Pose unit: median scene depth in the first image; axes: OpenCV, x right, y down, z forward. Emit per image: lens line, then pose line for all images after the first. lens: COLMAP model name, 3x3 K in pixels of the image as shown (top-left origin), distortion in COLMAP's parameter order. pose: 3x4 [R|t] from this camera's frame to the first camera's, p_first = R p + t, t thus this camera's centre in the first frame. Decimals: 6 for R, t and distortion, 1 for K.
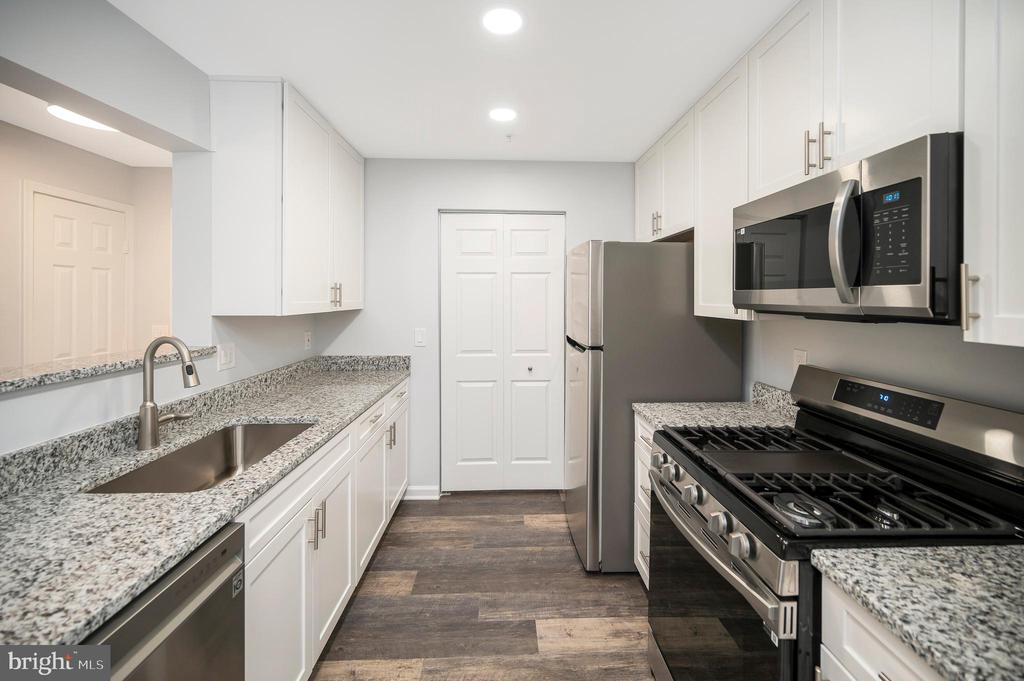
lens RADIAL K [[417.8, 0, 515.7], [0, 417.8, 297.2], [0, 0, 1]] dist [-0.000053, 0.000022]
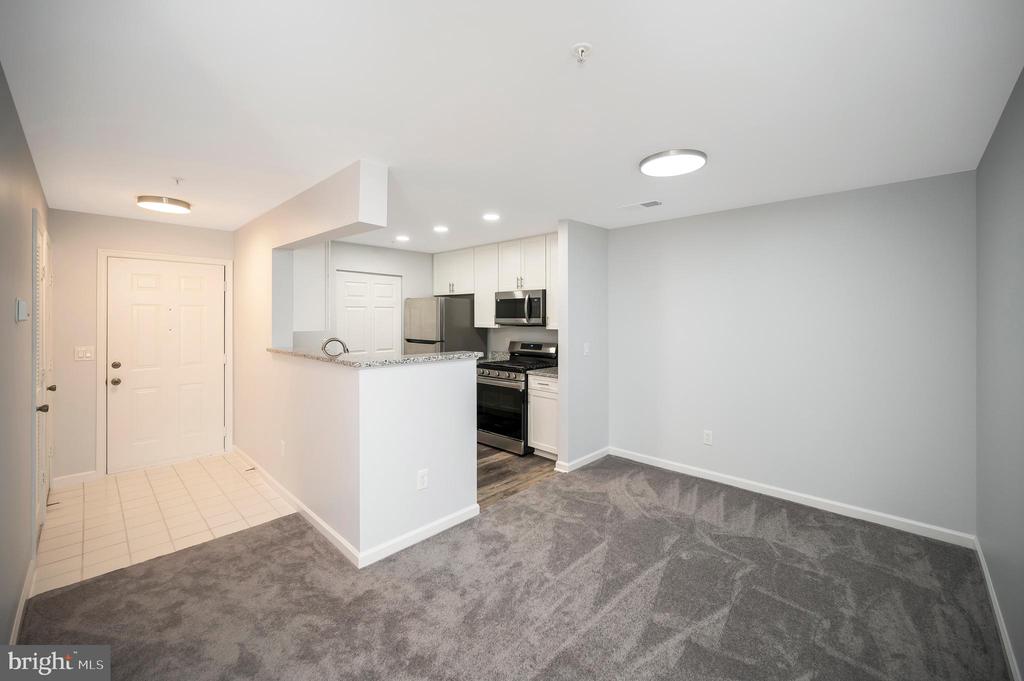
lens RADIAL K [[413.3, 0, 512.6], [0, 413.3, 318.1], [0, 0, 1]] dist [-0.000026, 0.000003]
pose [[0.719796, -0.001073, 0.694185, -1.971656], [-0.000889, 0.999997, 0.002468, -0.033018], [-0.694185, -0.002394, 0.719793, -1.700955]]
